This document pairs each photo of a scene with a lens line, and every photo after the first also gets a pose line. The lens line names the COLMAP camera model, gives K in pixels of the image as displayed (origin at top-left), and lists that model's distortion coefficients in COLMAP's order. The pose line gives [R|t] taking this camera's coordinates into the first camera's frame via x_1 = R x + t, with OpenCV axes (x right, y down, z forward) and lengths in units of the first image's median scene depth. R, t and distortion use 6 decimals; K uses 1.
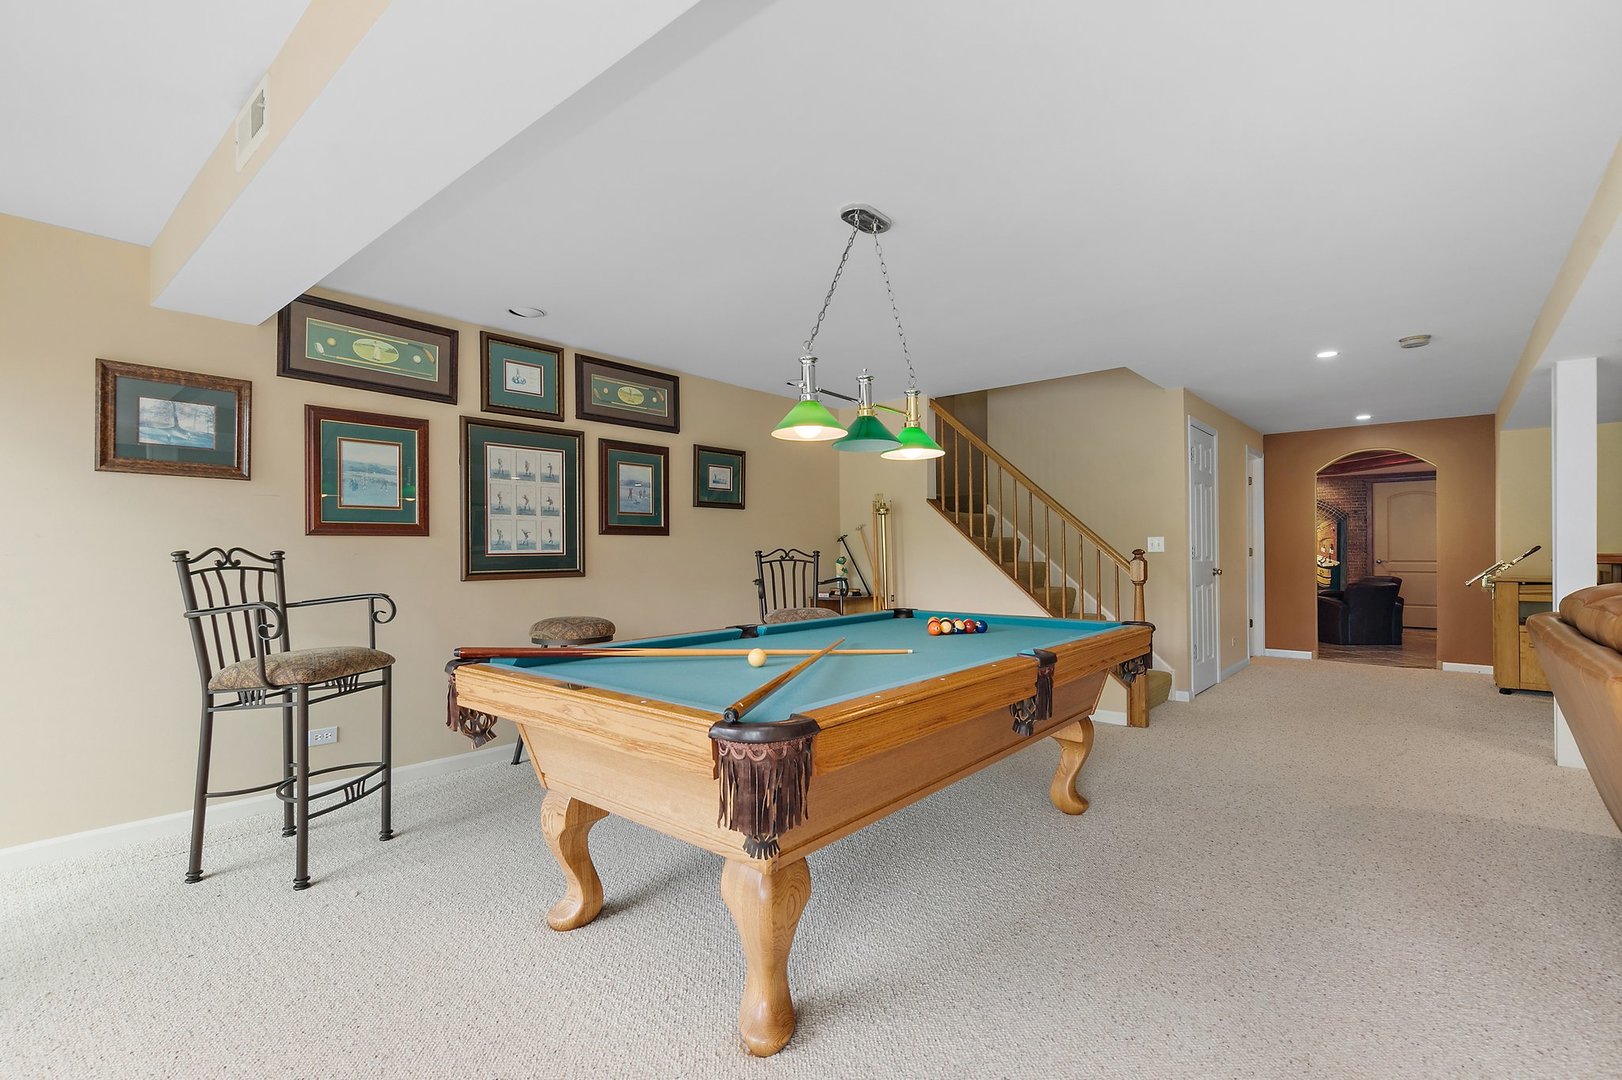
lens RADIAL K [[737.1, 0, 808.4], [0, 737.1, 547.5], [0, 0, 1]] dist [0.004229, 0.000634]
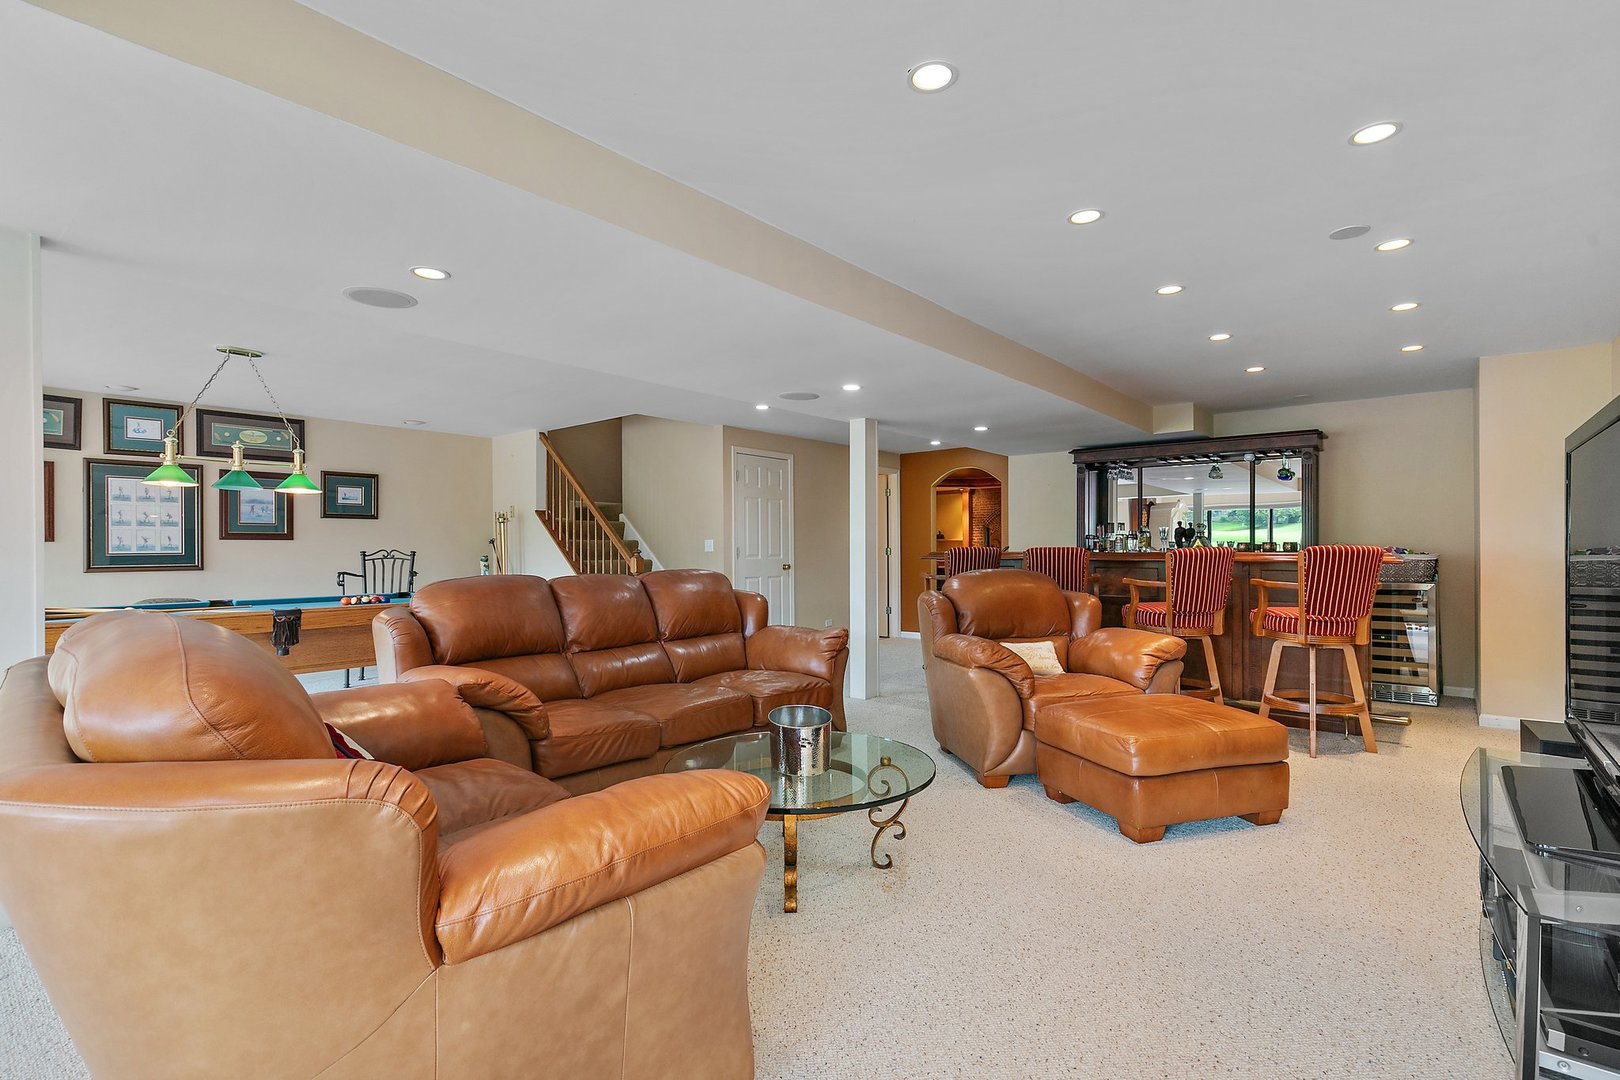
lens RADIAL K [[768.9, 0, 808.2], [0, 768.9, 545.0], [0, 0, 1]] dist [-0.001961, 0.000987]
pose [[0.999893, -0.001726, 0.014510, 0.812731], [0.001769, 0.999994, -0.002974, -0.001354], [-0.014505, 0.003000, 0.999890, -0.456517]]
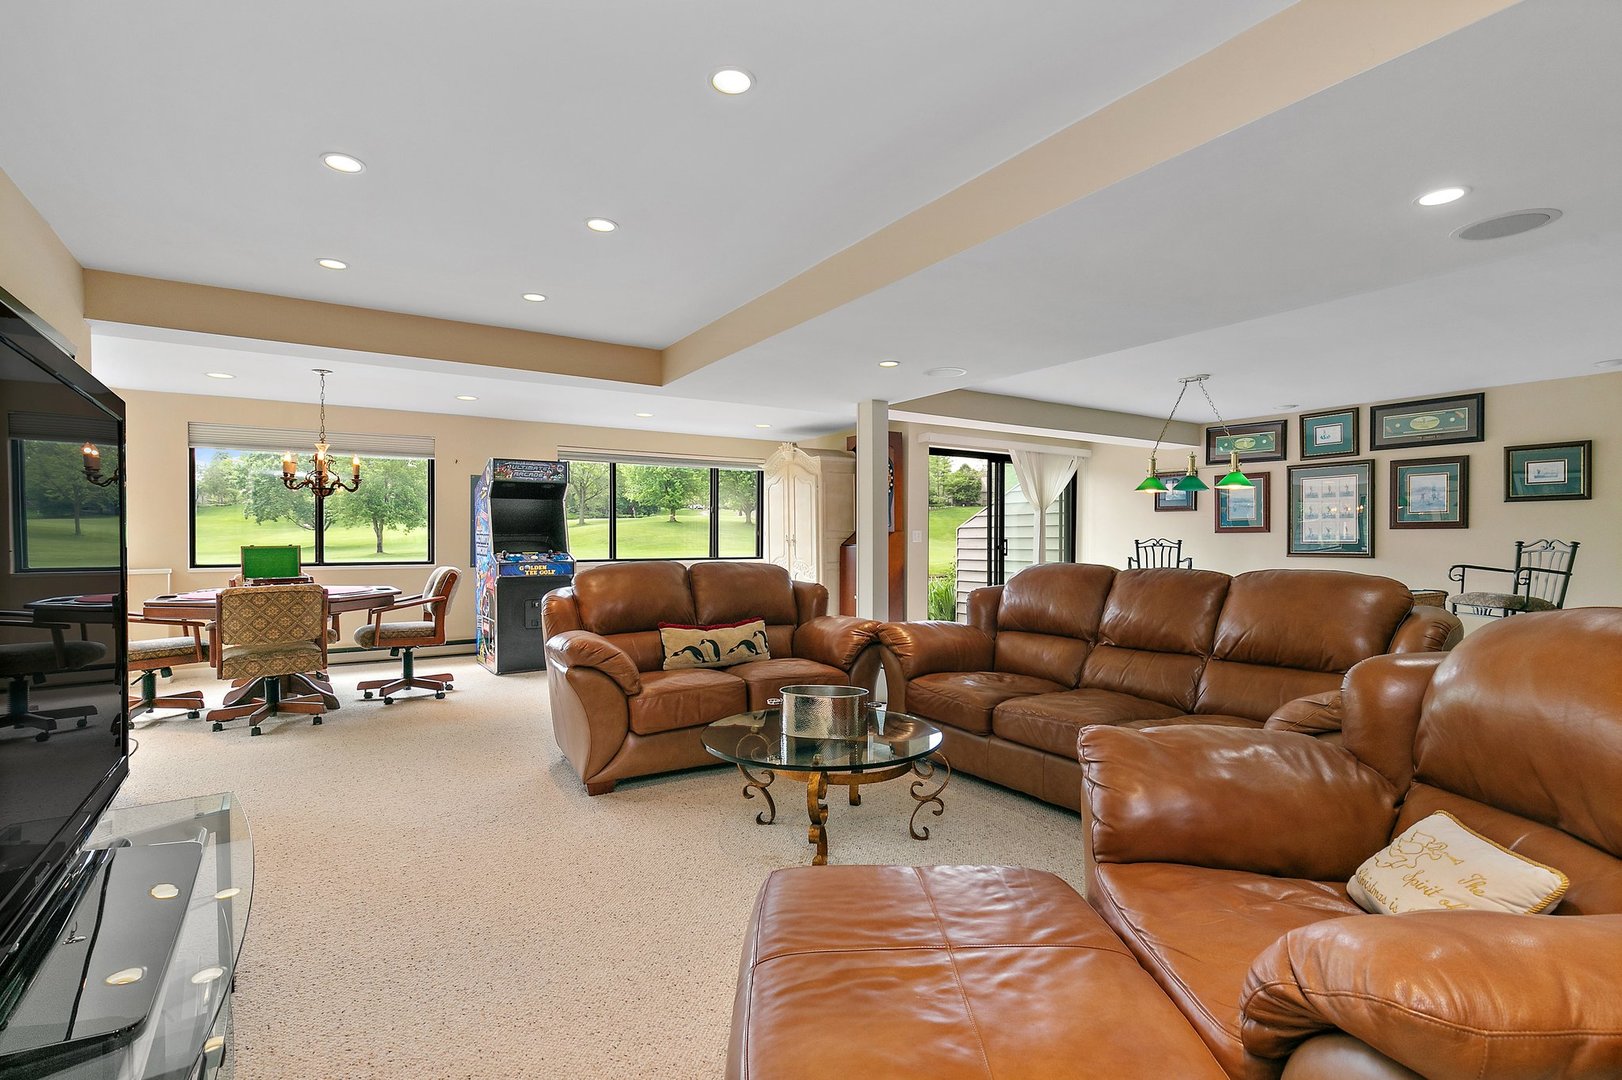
lens RADIAL K [[769.9, 0, 801.3], [0, 769.9, 543.2], [0, 0, 1]] dist [-0.001961, 0.000987]
pose [[-0.292202, 0.006500, -0.956335, 1.499454], [0.003153, 0.999978, 0.005833, -0.002945], [0.956352, -0.001311, -0.292216, 0.361973]]
